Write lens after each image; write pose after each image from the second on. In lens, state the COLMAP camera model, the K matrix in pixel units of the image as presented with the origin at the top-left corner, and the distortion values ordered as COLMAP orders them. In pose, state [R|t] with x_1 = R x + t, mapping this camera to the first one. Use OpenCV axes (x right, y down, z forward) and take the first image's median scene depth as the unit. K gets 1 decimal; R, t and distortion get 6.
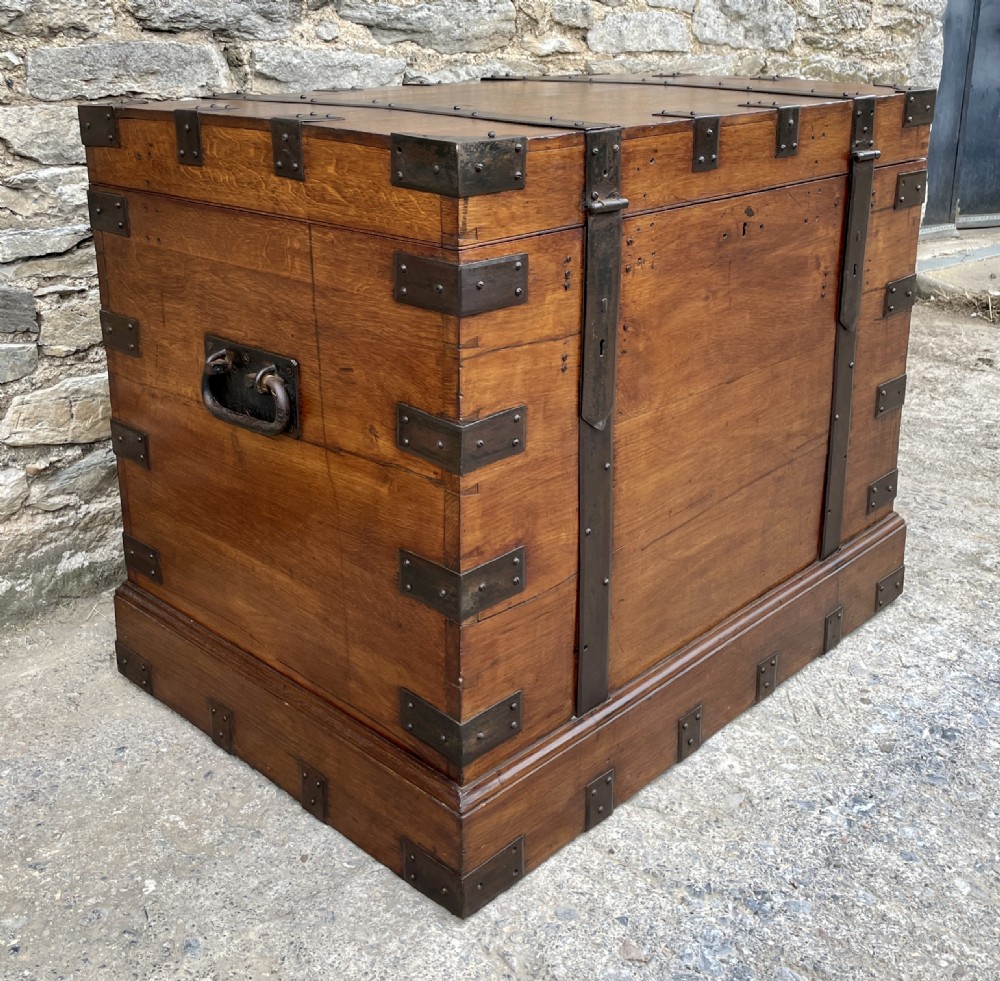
lens RADIAL K [[1210.3, 0, 515.8], [0, 1210.3, 339.0], [0, 0, 1]] dist [0.049633, 0.000000]
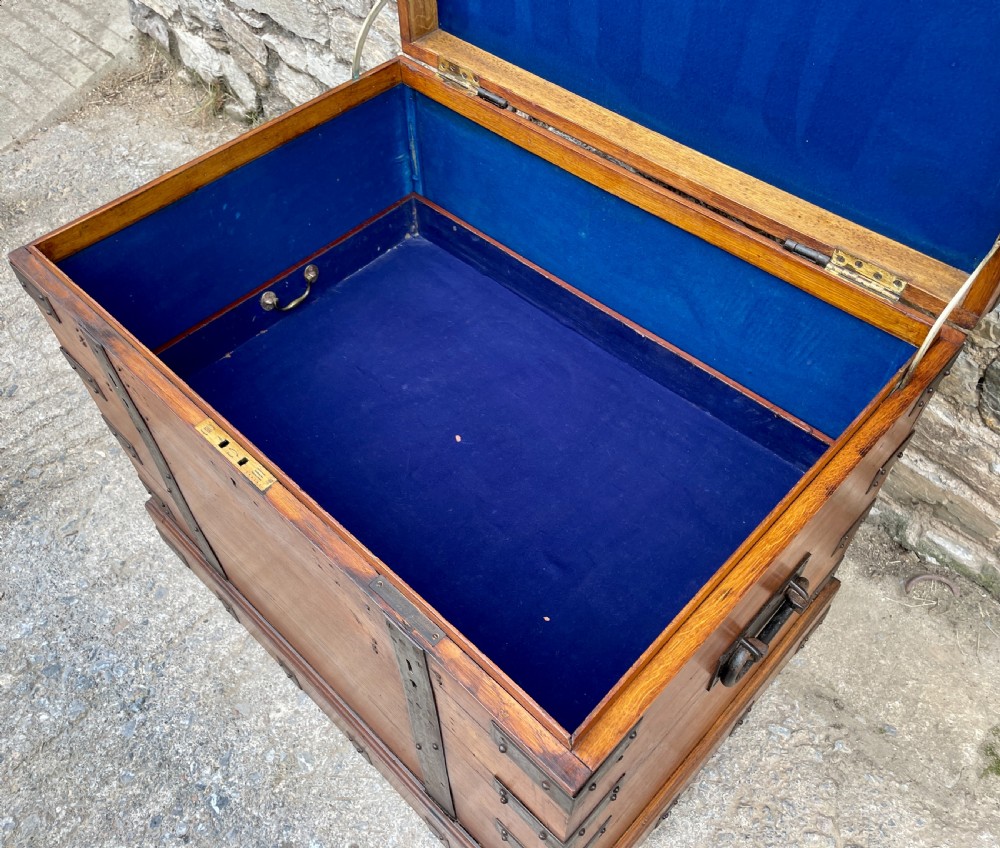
lens RADIAL K [[862.4, 0, 483.7], [0, 862.4, 424.1], [0, 0, 1]] dist [0.068897, -0.082105]
pose [[-0.015634, 0.780354, -0.625142, 0.486037], [-0.238871, 0.604200, 0.760186, -0.570417], [0.970926, 0.161213, 0.176958, 0.929965]]
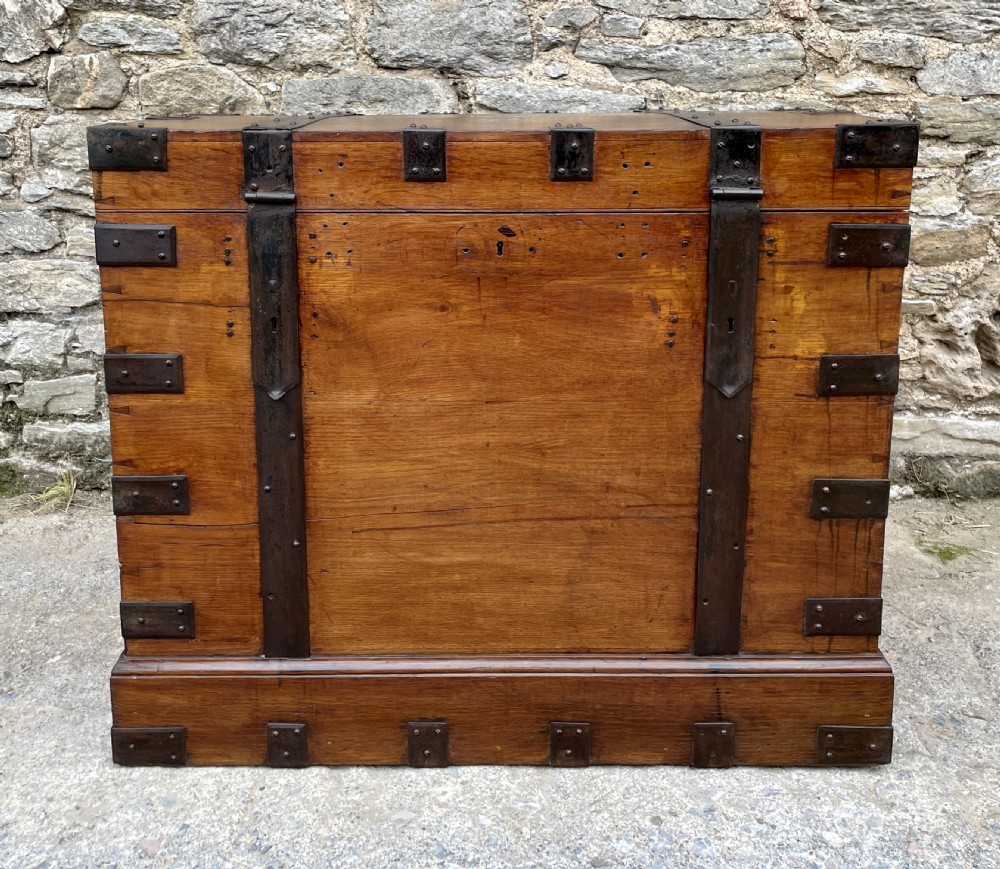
lens RADIAL K [[1148.0, 0, 470.1], [0, 1148.0, 313.5], [0, 0, 1]] dist [0.047848, 0.000000]
pose [[0.676695, 0.143051, -0.722233, 0.750309], [-0.190648, 0.981532, 0.015783, -0.042467], [0.711152, 0.127012, 0.691470, 0.301712]]
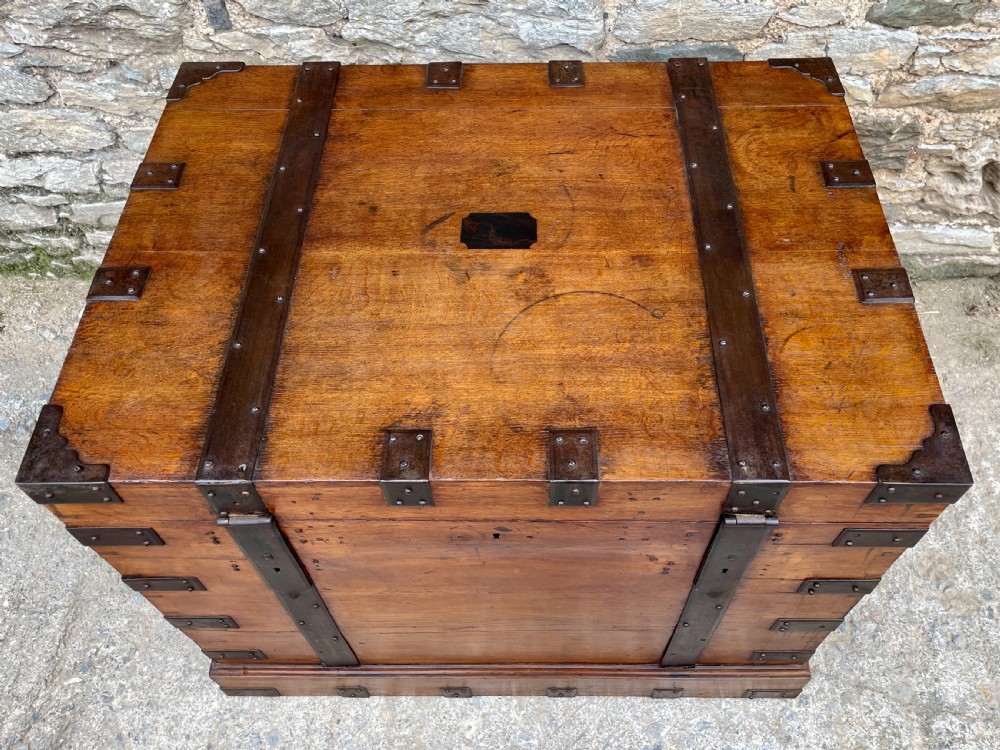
lens RADIAL K [[853.9, 0, 526.4], [0, 853.9, 336.7], [0, 0, 1]] dist [0.058460, -0.067253]
pose [[0.681689, 0.587650, -0.435854, 0.356108], [-0.184554, 0.714568, 0.674784, -0.579722], [0.707983, -0.379554, 0.595566, 0.593683]]
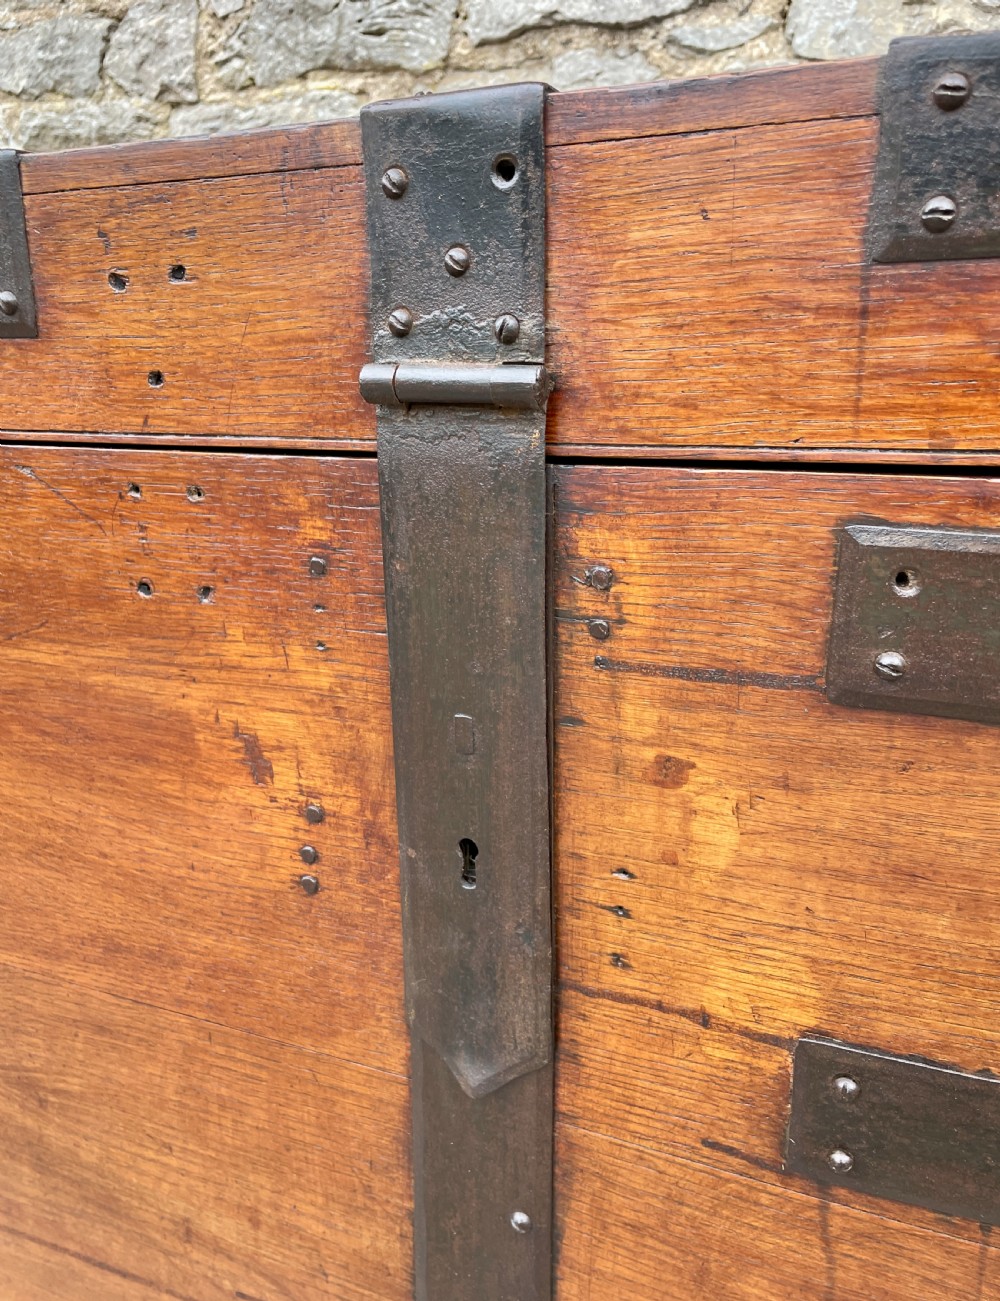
lens RADIAL K [[1113.2, 0, 479.5], [0, 1113.2, 681.2], [0, 0, 1]] dist [0.068072, -0.105235]
pose [[0.321728, 0.268706, -0.907903, 0.477494], [-0.237370, 0.951153, 0.197391, -0.137744], [0.916595, 0.152003, 0.369795, 0.920306]]
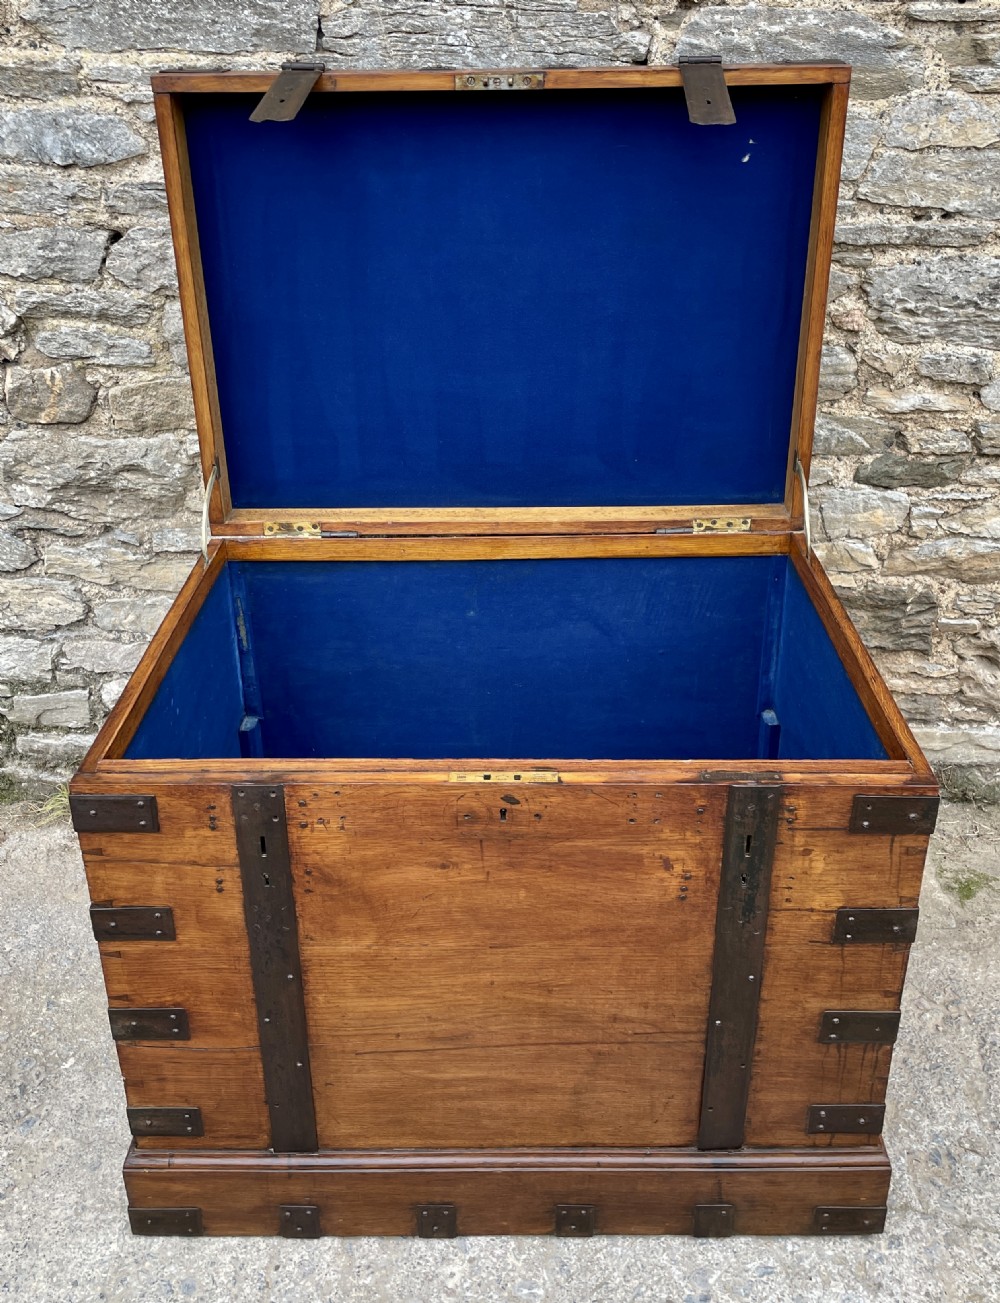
lens RADIAL K [[1224.6, 0, 508.8], [0, 1224.6, 570.7], [0, 0, 1]] dist [0.031705, 0.000000]
pose [[0.681906, 0.309336, -0.662809, 0.661569], [-0.188512, 0.949883, 0.249371, -0.440468], [0.706730, -0.045100, 0.706044, 0.308768]]
